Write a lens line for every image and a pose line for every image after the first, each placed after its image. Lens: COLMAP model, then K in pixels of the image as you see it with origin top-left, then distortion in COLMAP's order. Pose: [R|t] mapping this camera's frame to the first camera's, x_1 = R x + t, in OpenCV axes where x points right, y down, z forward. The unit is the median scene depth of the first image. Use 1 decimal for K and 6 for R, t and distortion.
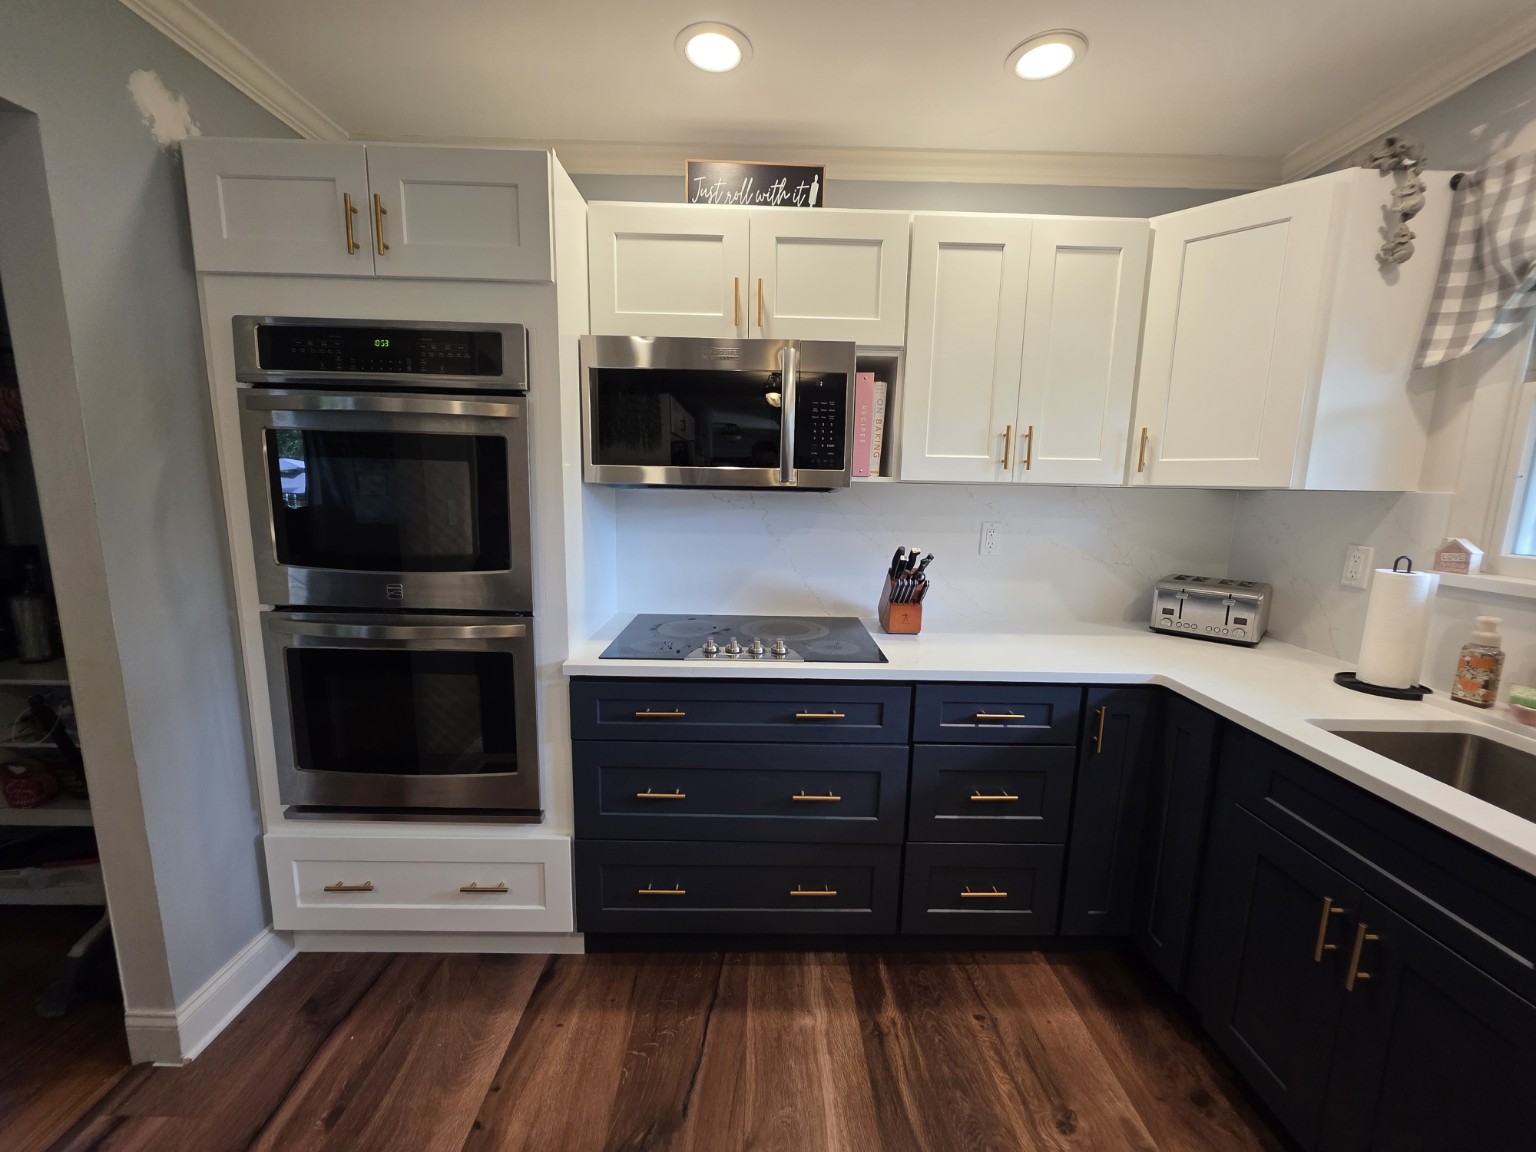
lens RADIAL K [[613.3, 0, 770.5], [0, 613.3, 580.6], [0, 0, 1]] dist [0.001466, 0.000406]
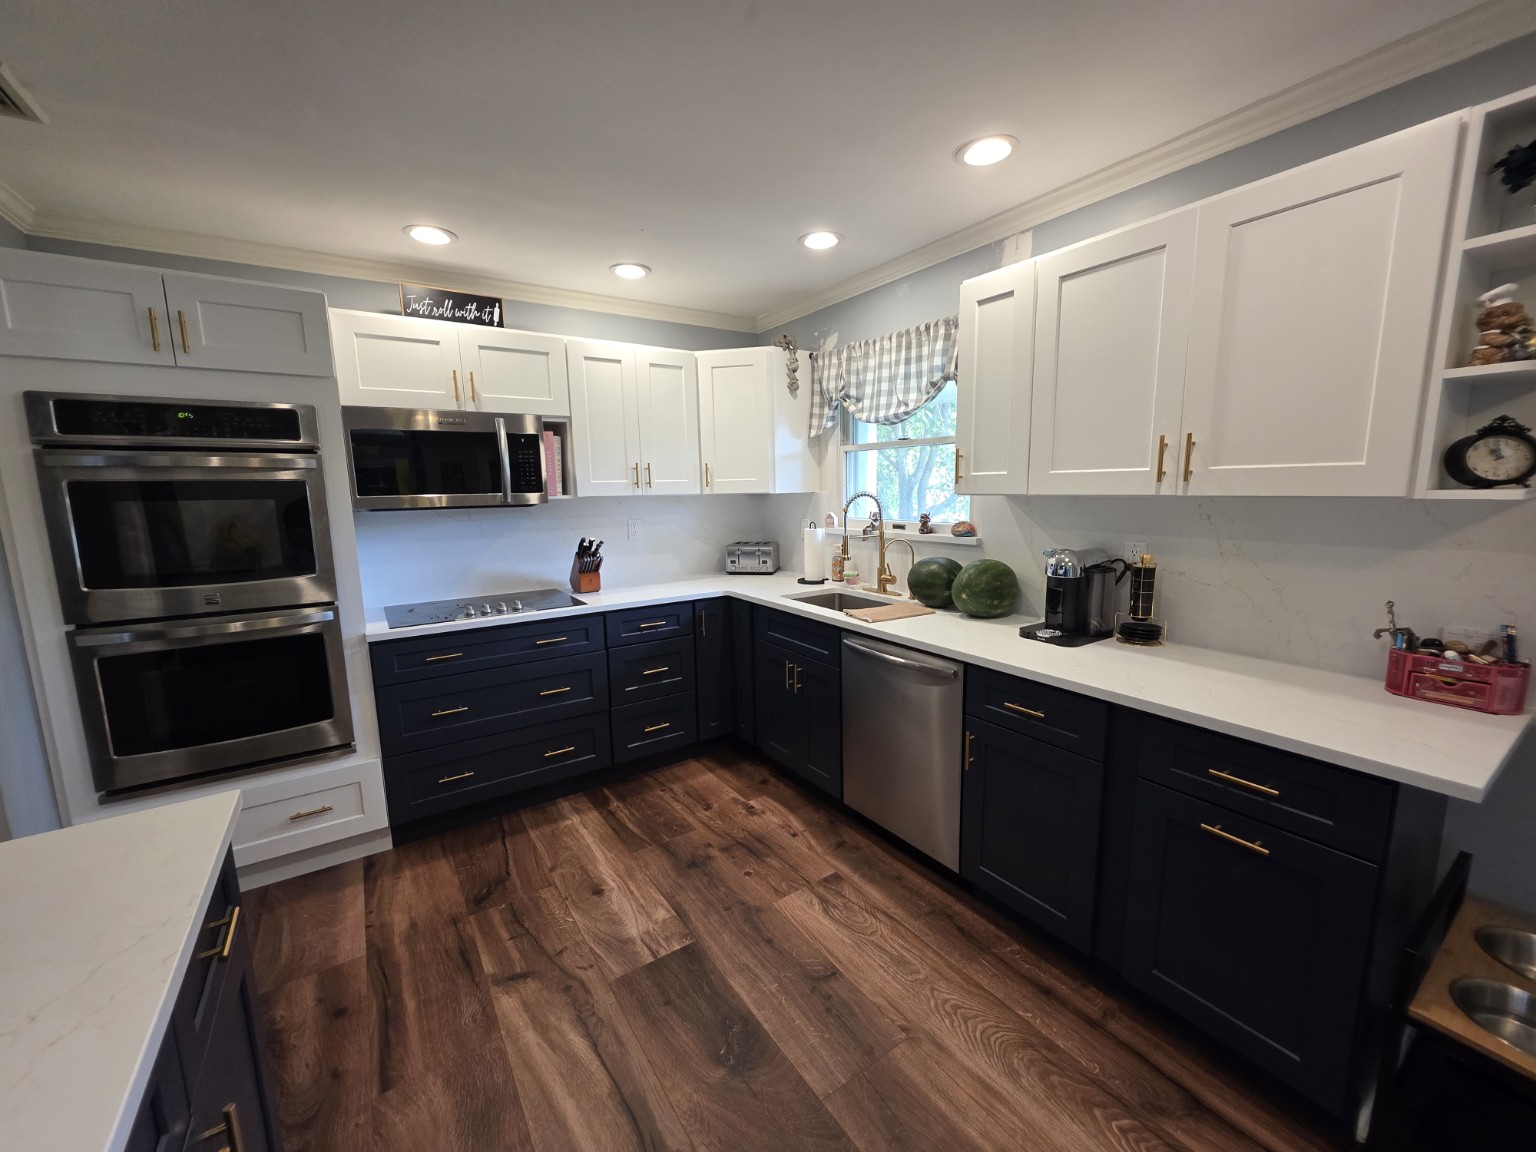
lens RADIAL K [[613.3, 0, 770.5], [0, 613.3, 580.6], [0, 0, 1]] dist [0.001466, 0.000406]
pose [[0.836336, -0.118389, 0.535281, -0.293556], [0.122023, 0.992110, 0.028775, 0.082599], [-0.534464, 0.041251, 0.844184, -0.730119]]
